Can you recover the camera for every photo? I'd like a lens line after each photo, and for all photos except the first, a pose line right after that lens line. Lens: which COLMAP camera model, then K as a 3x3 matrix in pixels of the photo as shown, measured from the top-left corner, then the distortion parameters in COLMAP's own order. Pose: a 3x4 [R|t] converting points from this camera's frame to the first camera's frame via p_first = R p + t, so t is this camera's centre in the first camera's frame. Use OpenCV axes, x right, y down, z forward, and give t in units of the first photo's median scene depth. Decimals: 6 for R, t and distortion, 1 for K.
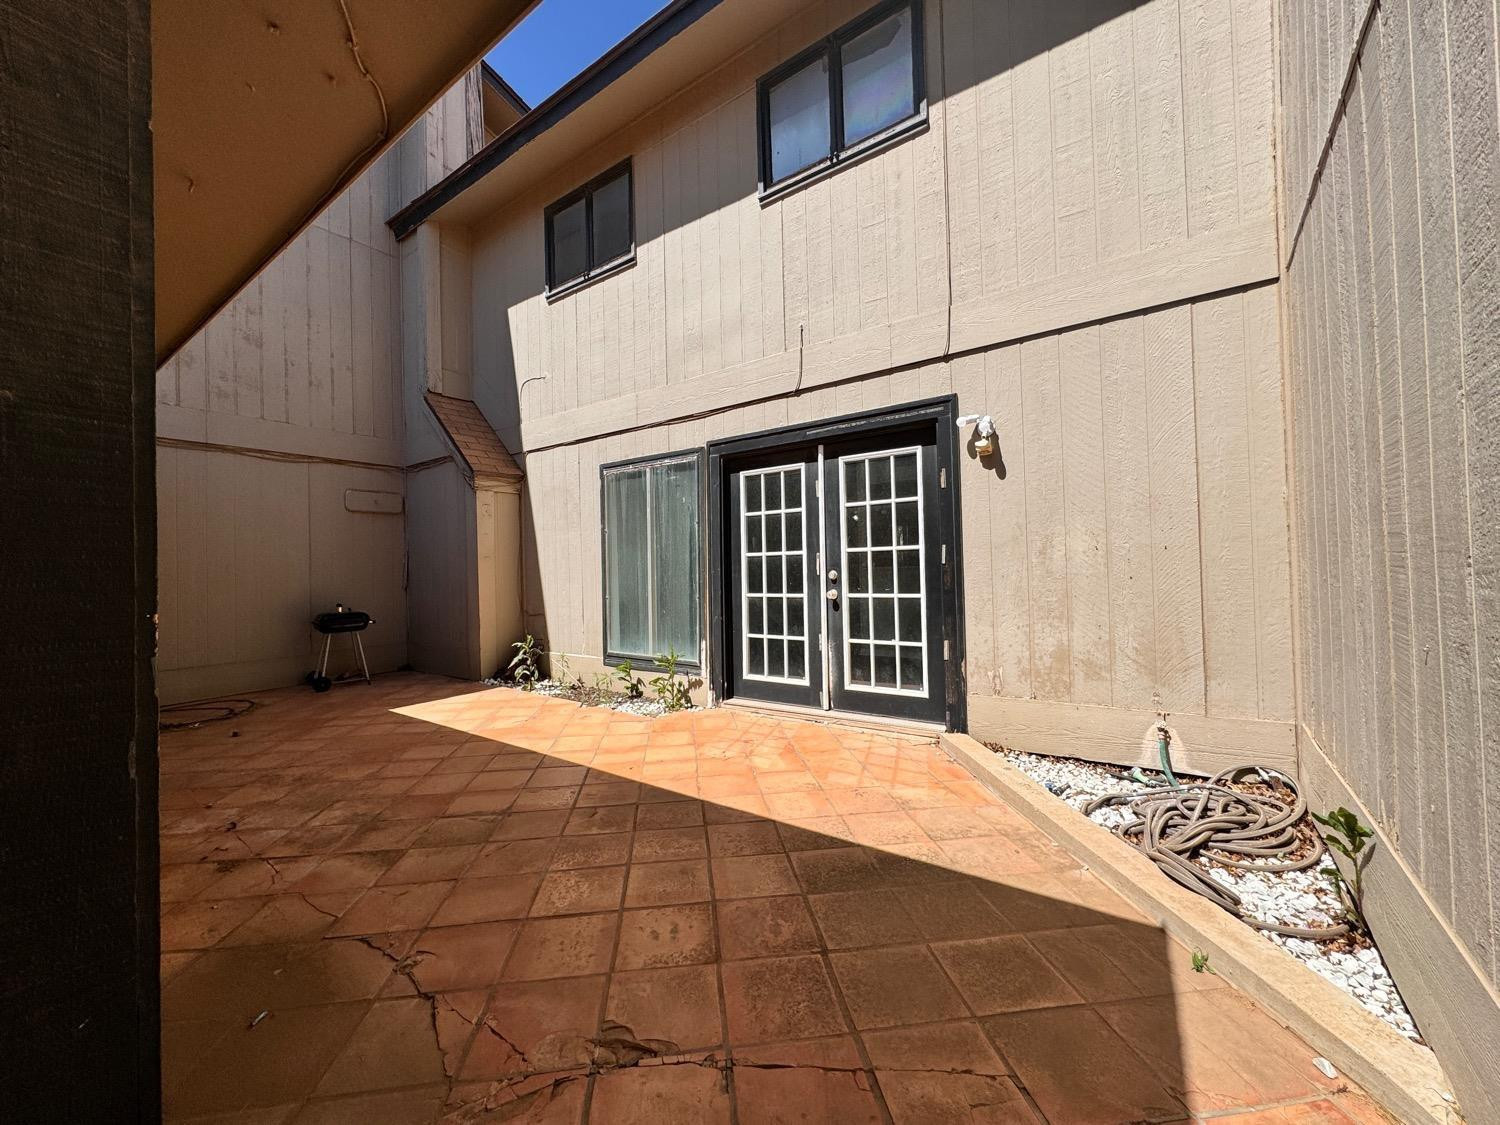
lens RADIAL K [[595.6, 0, 753.2], [0, 595.6, 560.0], [0, 0, 1]] dist [0.000709, -0.000092]
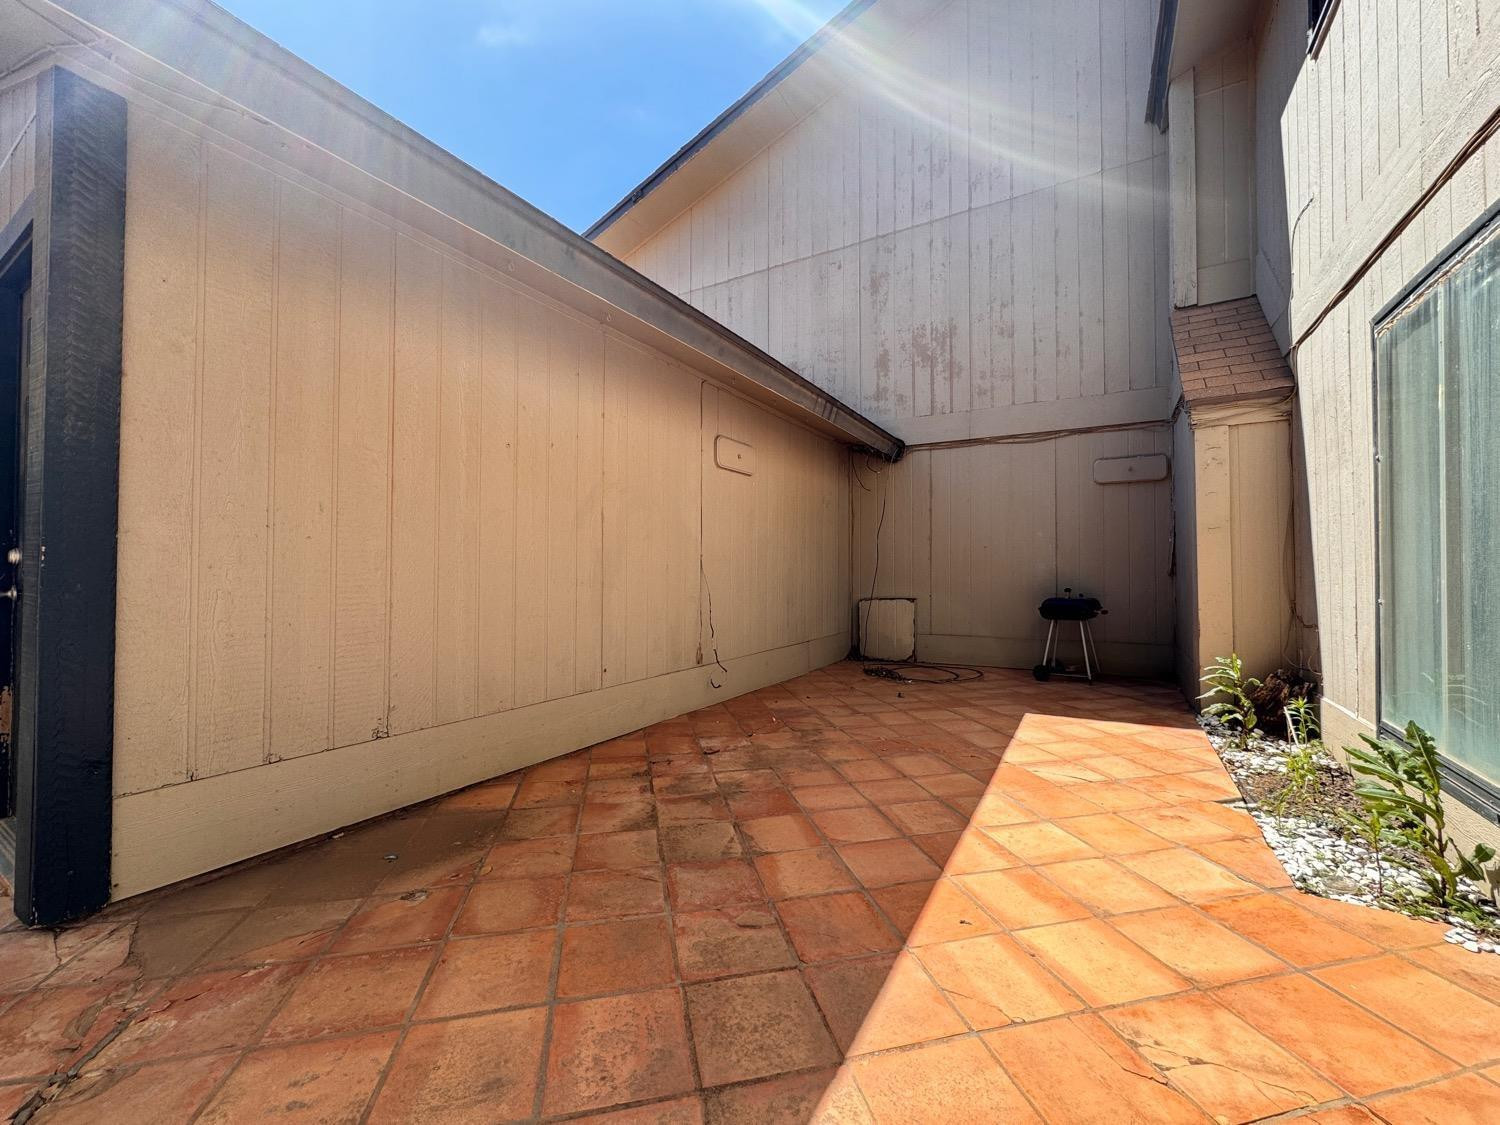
lens RADIAL K [[595.6, 0, 750.4], [0, 595.6, 560.5], [0, 0, 1]] dist [0.000709, -0.000092]
pose [[0.092718, 0.005196, -0.995679, 0.167990], [0.013515, 0.999888, 0.006477, 0.020789], [0.995601, -0.014057, 0.092638, 0.460162]]
